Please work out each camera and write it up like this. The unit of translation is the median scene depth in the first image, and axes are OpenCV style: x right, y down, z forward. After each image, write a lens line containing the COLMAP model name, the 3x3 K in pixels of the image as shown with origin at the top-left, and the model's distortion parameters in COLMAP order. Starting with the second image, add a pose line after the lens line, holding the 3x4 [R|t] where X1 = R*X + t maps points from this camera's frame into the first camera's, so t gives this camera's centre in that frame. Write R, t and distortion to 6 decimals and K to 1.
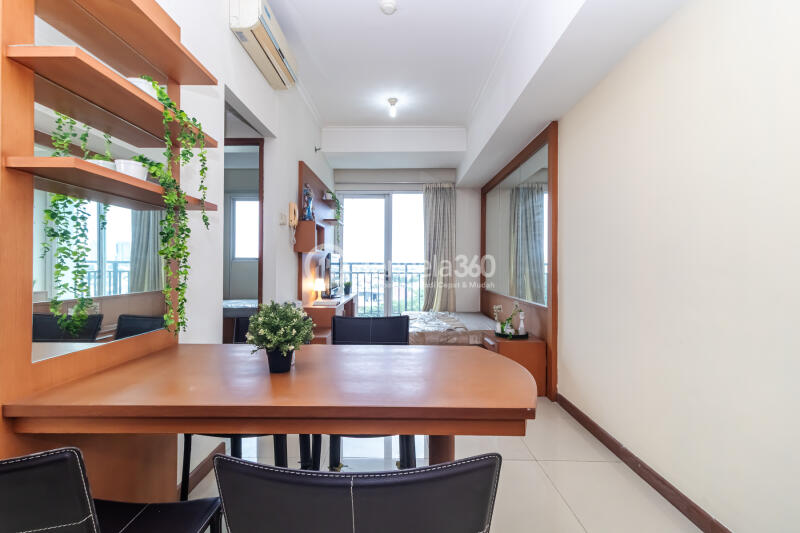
lens RADIAL K [[368.3, 0, 400.2], [0, 368.3, 263.4], [0, 0, 1]] dist [0.005240, 0.000576]
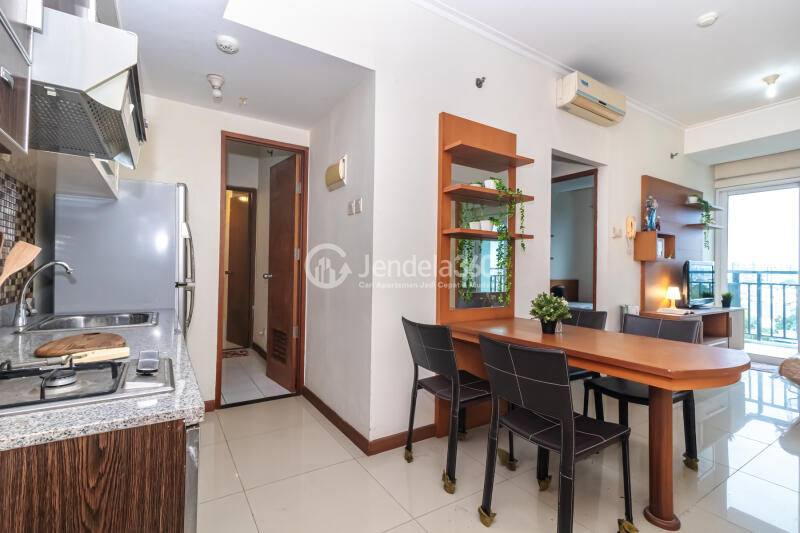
lens RADIAL K [[368.3, 0, 398.2], [0, 368.3, 267.5], [0, 0, 1]] dist [0.005240, 0.000576]
pose [[0.538699, 0.002391, -0.842495, 0.246648], [-0.008568, 0.999960, -0.002641, -0.001624], [0.842455, 0.008641, 0.538698, -0.172495]]
